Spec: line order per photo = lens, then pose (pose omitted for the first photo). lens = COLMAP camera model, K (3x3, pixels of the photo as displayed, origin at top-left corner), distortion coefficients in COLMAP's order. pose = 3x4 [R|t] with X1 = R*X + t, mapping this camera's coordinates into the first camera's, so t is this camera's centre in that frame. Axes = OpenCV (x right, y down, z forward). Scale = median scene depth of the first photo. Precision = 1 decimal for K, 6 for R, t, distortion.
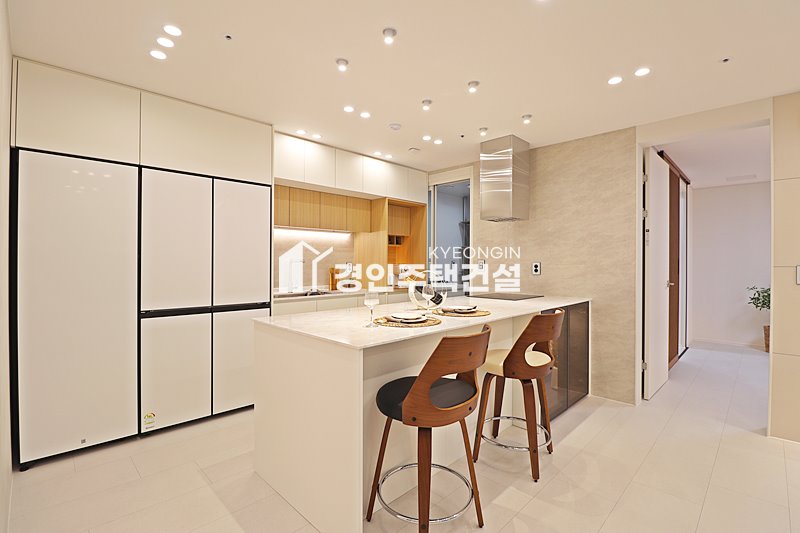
lens RADIAL K [[368.6, 0, 406.1], [0, 368.6, 262.8], [0, 0, 1]] dist [-0.005182, -0.009640]
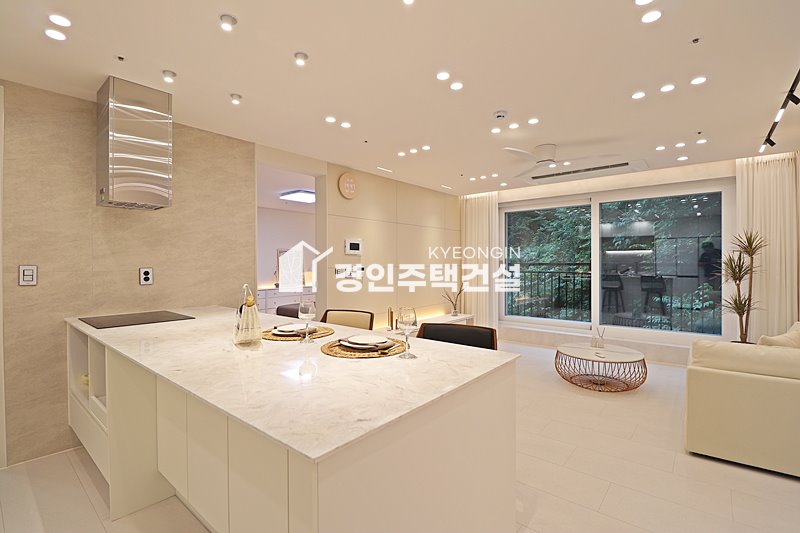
lens RADIAL K [[368.6, 0, 402.7], [0, 368.6, 264.2], [0, 0, 1]] dist [-0.005182, -0.009640]
pose [[-0.083528, -0.007843, 0.996475, -0.480540], [0.003176, 0.999962, 0.008136, -0.014746], [-0.996500, 0.003844, -0.083500, 0.603146]]
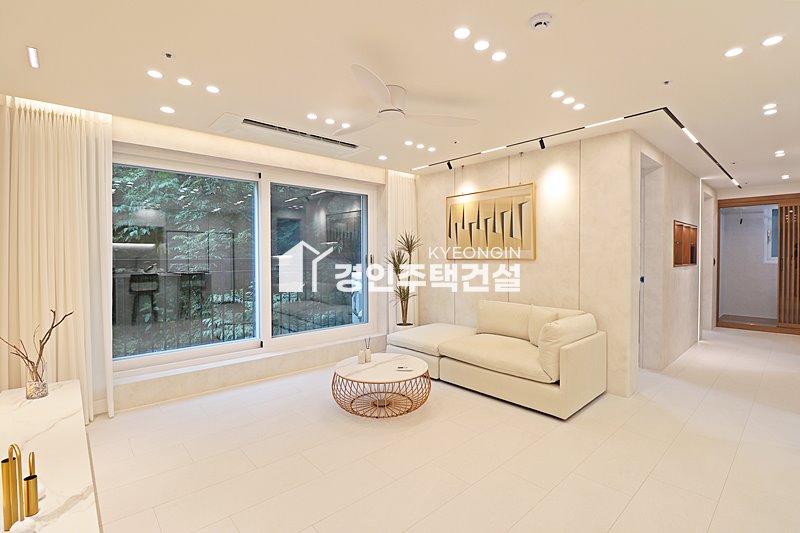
lens RADIAL K [[368.6, 0, 404.6], [0, 368.6, 262.4], [0, 0, 1]] dist [-0.005182, -0.009640]
pose [[-0.998674, -0.001855, 0.051448, 0.493681], [-0.000819, 0.999797, 0.020140, -0.019157], [-0.051475, 0.020071, -0.998473, 0.836803]]
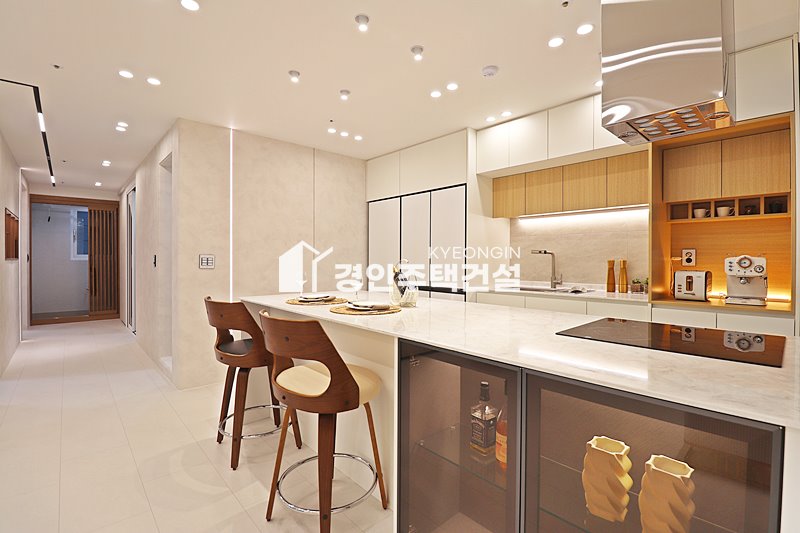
lens RADIAL K [[368.6, 0, 403.7], [0, 368.6, 260.3], [0, 0, 1]] dist [-0.005182, -0.009640]
pose [[-0.047329, -0.001072, -0.998879, 0.684950], [-0.003734, 0.999993, -0.000896, 0.019454], [0.998872, 0.003688, -0.047333, 0.804450]]
